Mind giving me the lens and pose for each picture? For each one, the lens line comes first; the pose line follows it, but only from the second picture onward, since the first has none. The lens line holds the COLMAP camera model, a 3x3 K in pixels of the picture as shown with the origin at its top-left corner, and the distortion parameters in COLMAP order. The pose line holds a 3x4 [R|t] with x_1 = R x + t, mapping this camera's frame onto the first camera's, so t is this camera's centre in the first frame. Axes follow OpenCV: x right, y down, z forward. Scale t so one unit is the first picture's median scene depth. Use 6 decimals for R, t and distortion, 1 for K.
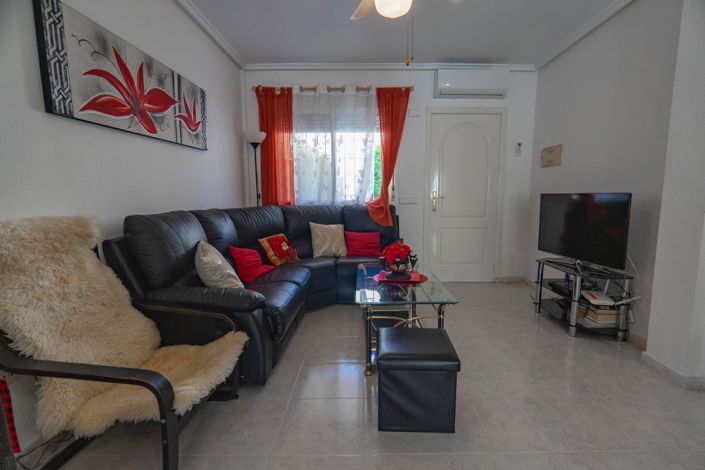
lens RADIAL K [[332.4, 0, 352.5], [0, 332.4, 235.0], [0, 0, 1]] dist [-0.018483, 0.000729]
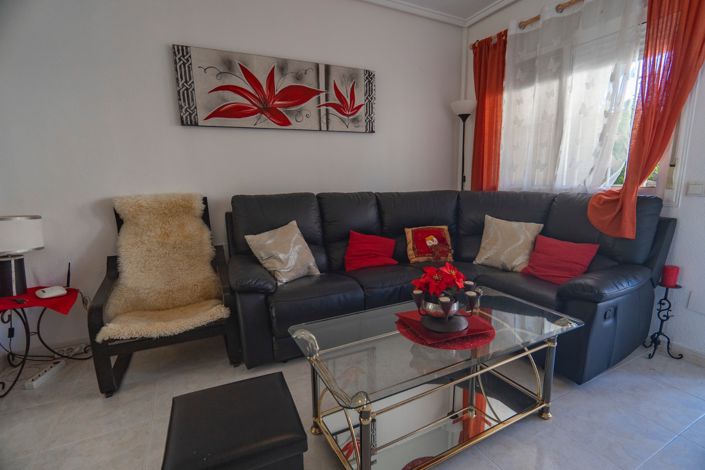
lens RADIAL K [[332.4, 0, 352.5], [0, 332.4, 235.0], [0, 0, 1]] dist [-0.018483, 0.000729]
pose [[0.487748, 0.142786, -0.861228, 0.524972], [-0.096564, 0.989304, 0.109332, -0.067823], [0.867628, 0.029837, 0.496319, 0.567085]]
